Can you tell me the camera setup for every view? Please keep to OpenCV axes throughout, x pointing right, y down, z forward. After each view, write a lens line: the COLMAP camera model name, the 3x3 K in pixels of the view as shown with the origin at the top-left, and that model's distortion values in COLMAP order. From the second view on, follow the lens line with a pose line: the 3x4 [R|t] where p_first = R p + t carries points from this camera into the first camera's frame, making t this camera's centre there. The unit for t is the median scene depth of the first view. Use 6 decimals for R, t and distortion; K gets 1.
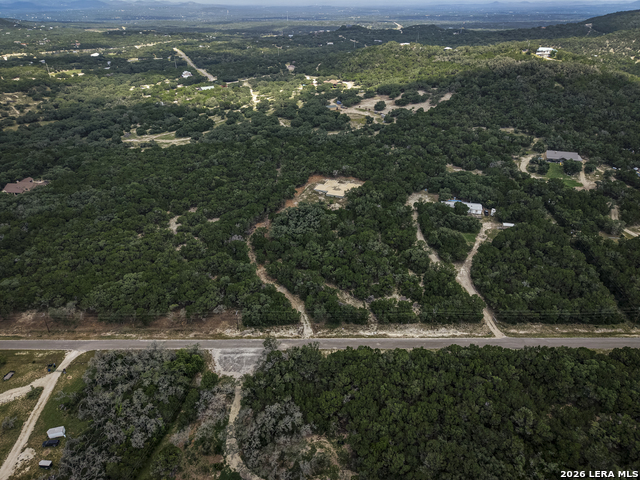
lens RADIAL K [[426.2, 0, 322.8], [0, 426.2, 240.8], [0, 0, 1]] dist [0.049964, -0.045753]
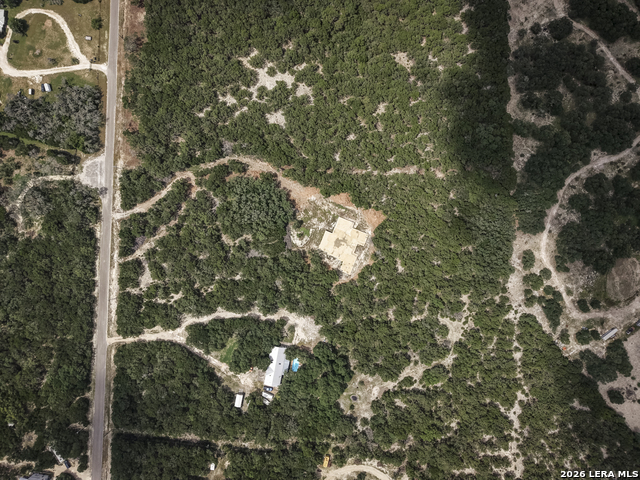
lens RADIAL K [[426.2, 0, 322.8], [0, 426.2, 240.8], [0, 0, 1]] dist [0.049964, -0.045753]
pose [[-0.007002, 0.999958, 0.005899, 0.024884], [-0.479469, -0.008534, 0.877517, -0.938257], [0.877531, 0.003316, 0.479509, 0.584953]]
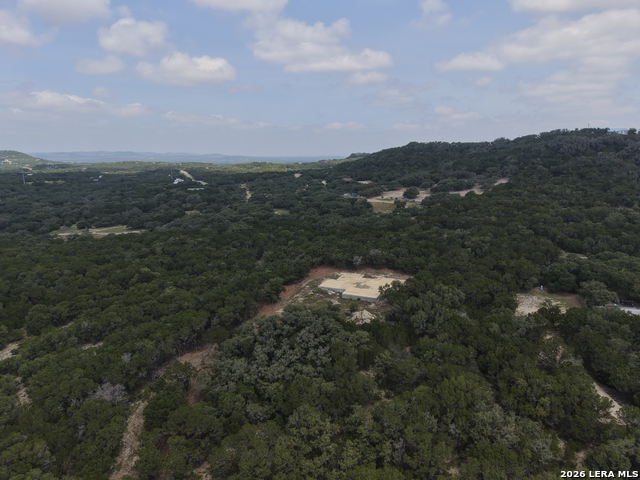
lens RADIAL K [[426.2, 0, 322.8], [0, 426.2, 240.8], [0, 0, 1]] dist [0.049964, -0.045753]
pose [[0.999744, 0.001893, -0.022542, -0.003959], [-0.008637, 0.952946, -0.303017, -0.017399], [0.020907, 0.303134, 0.952719, 0.520009]]
